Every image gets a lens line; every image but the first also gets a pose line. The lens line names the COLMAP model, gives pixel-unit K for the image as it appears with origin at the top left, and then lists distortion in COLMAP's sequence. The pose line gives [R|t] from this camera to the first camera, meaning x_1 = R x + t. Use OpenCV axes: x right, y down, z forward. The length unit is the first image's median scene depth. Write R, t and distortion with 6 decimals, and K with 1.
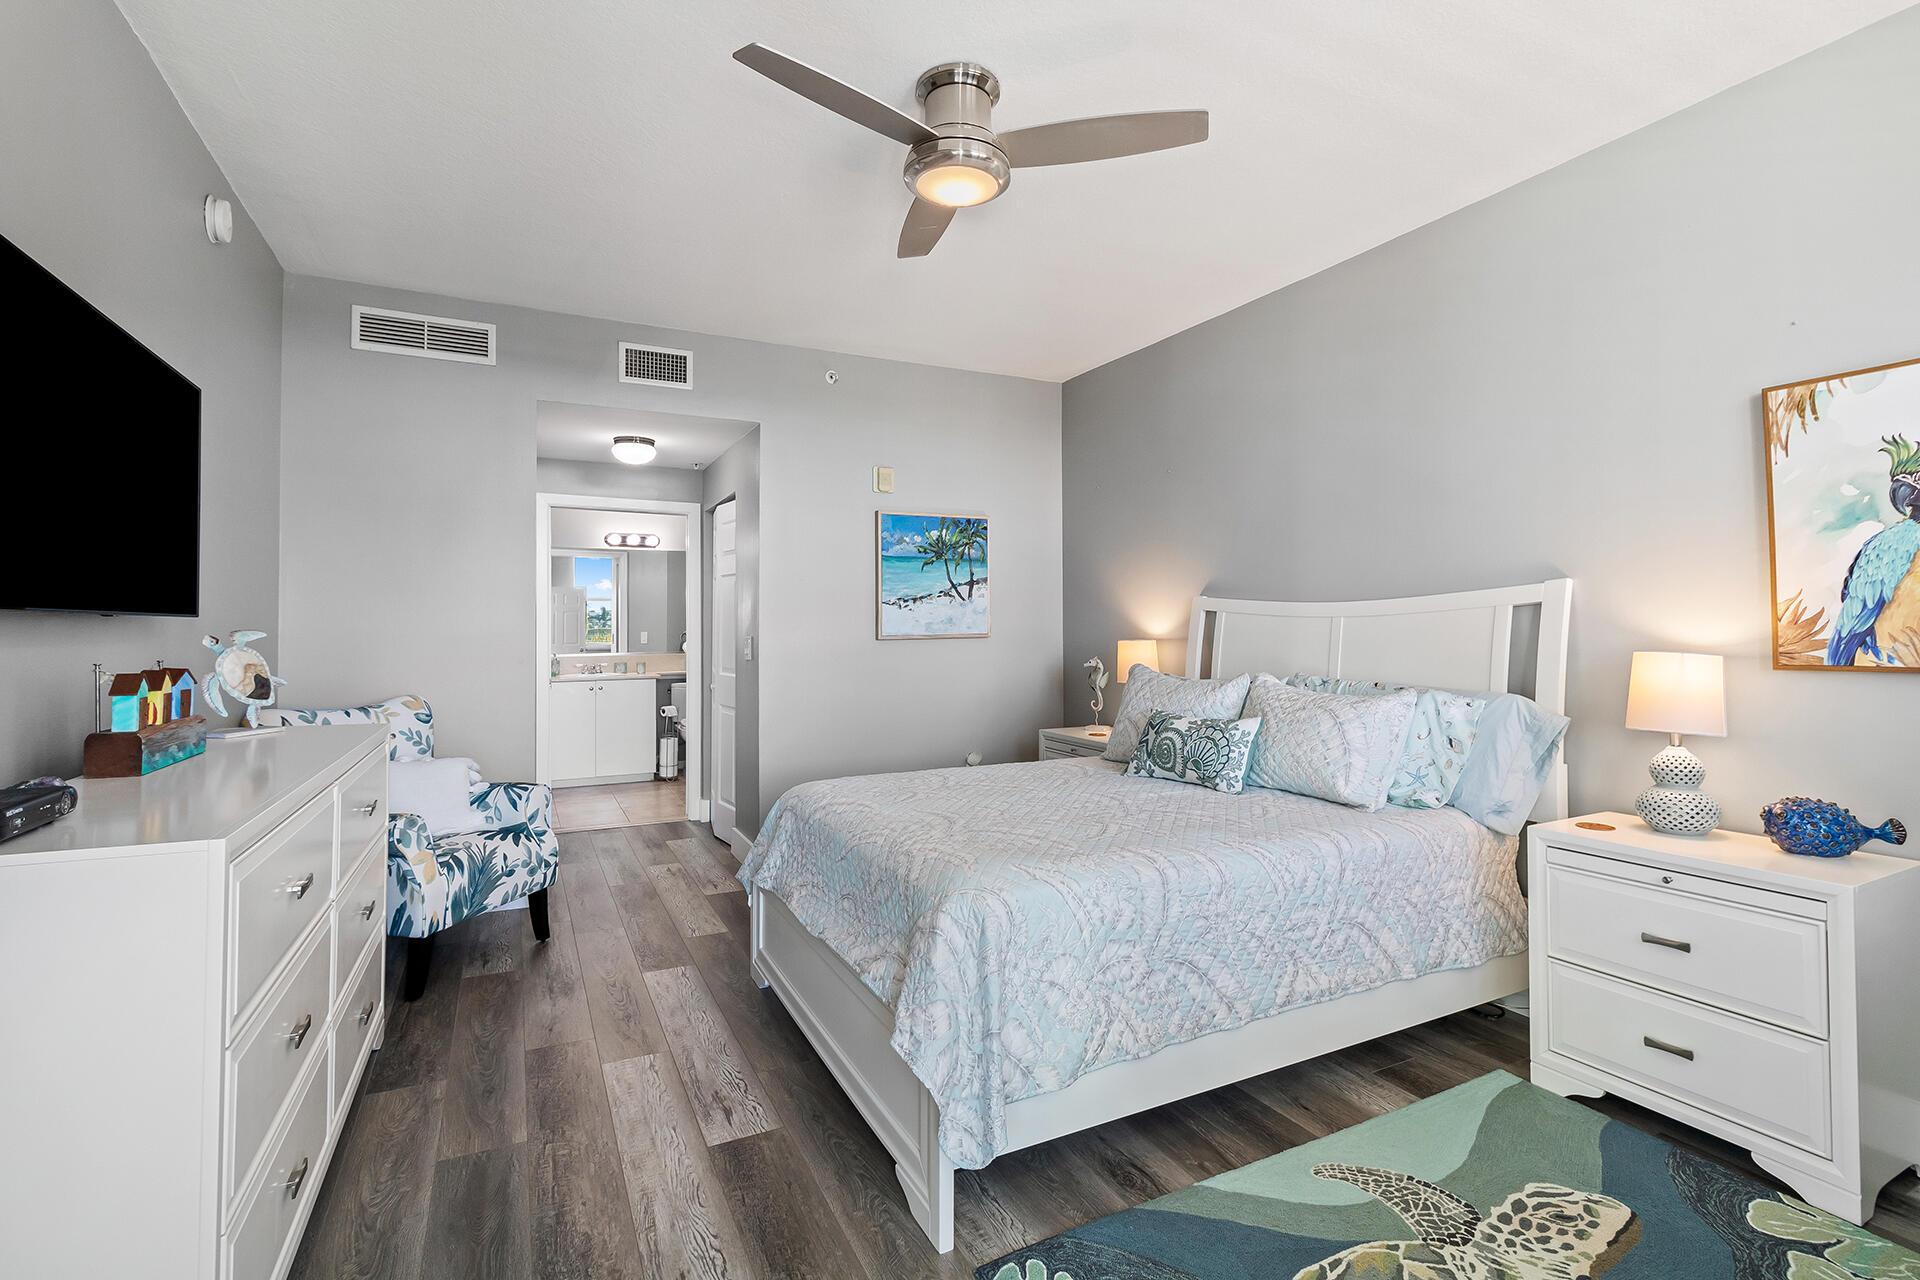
lens RADIAL K [[883.1, 0, 954.3], [0, 883.1, 641.6], [0, 0, 1]] dist [0.022115, 0.001102]
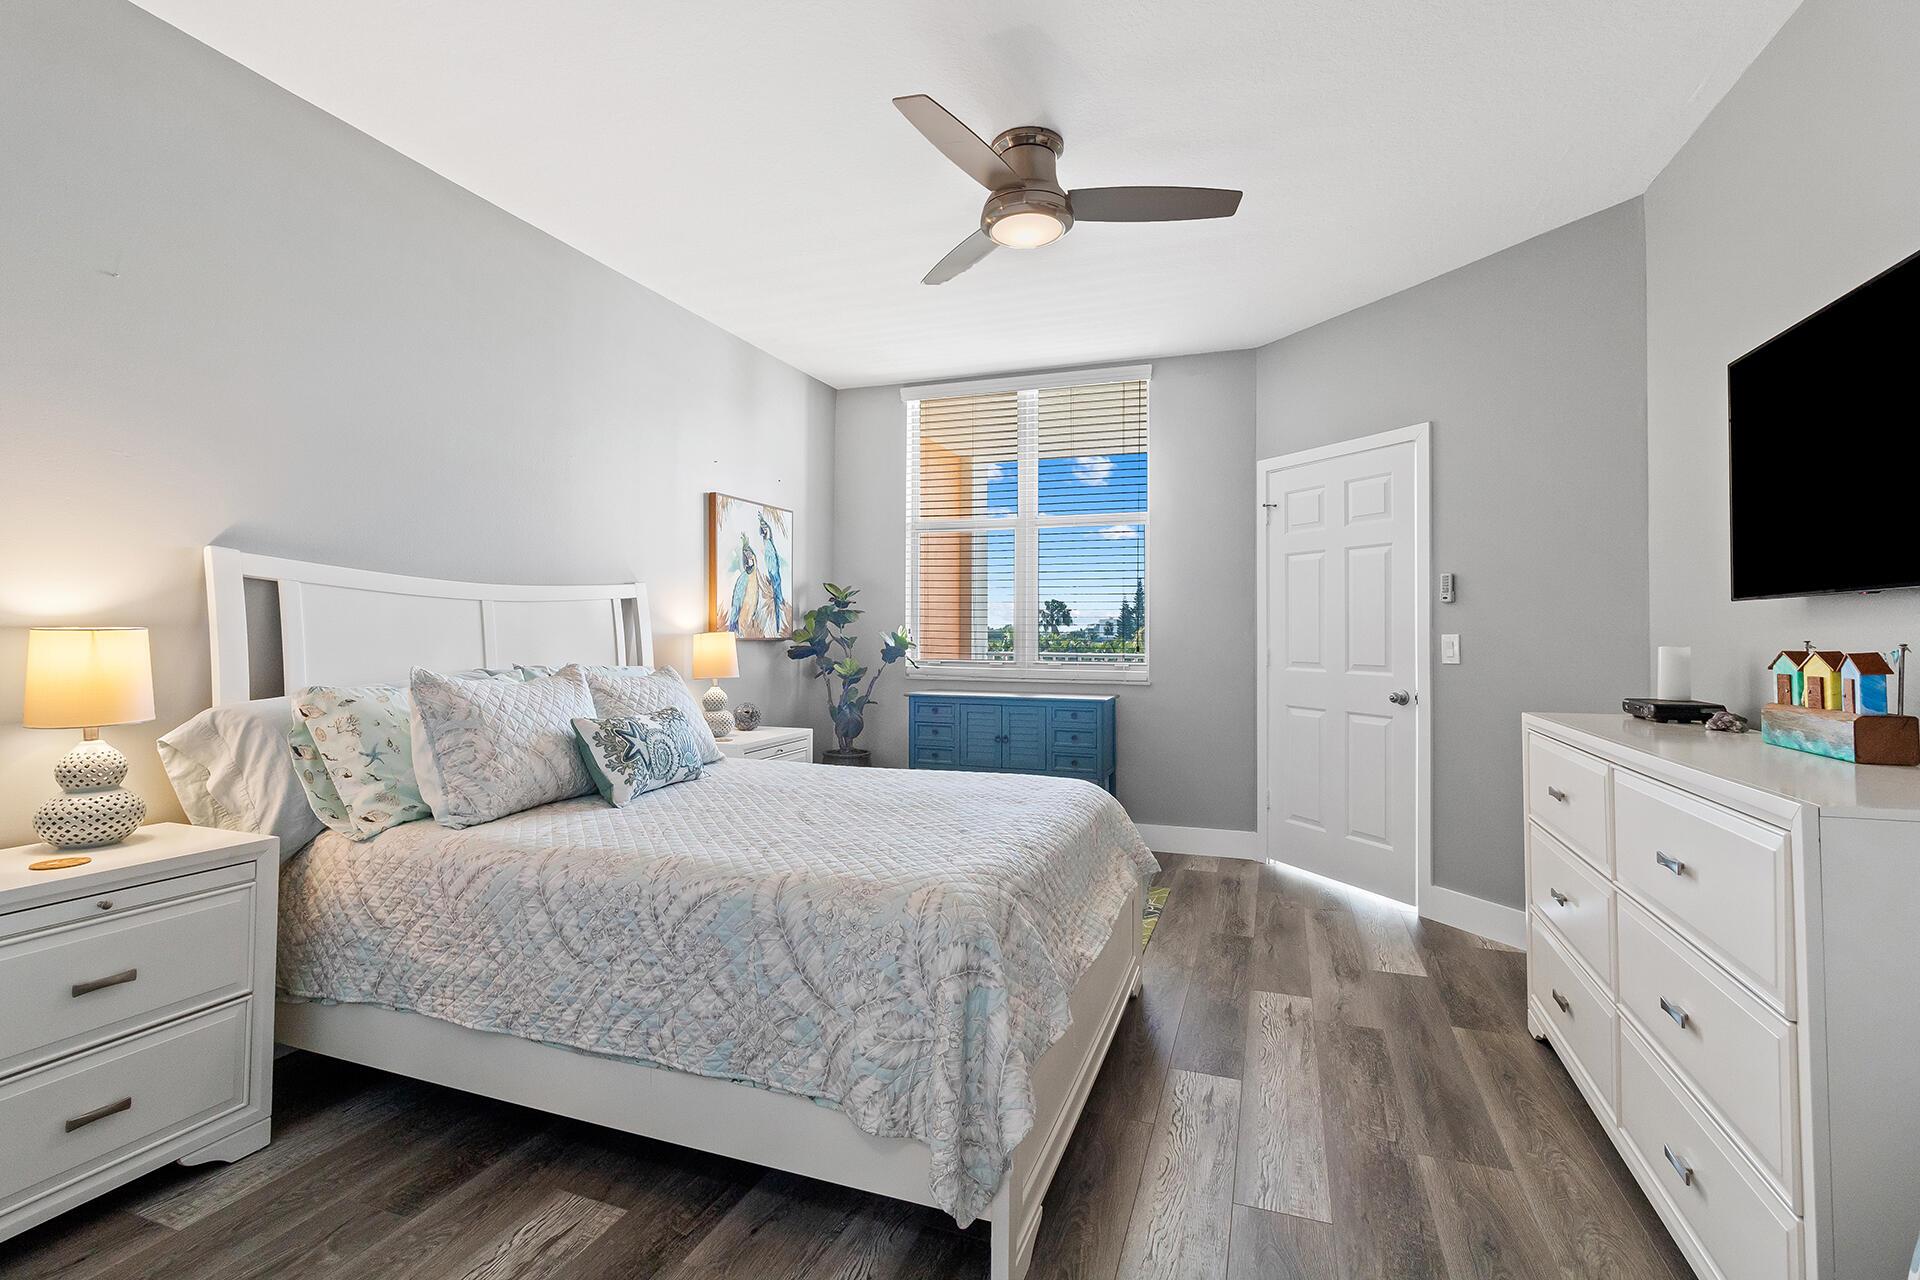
lens RADIAL K [[883.1, 0, 957.7], [0, 883.1, 623.1], [0, 0, 1]] dist [0.022115, 0.001102]
pose [[-0.685832, 0.007202, 0.727725, -0.817836], [-0.004496, 0.999890, -0.014133, 0.018240], [-0.727746, -0.012964, -0.685724, 1.962037]]
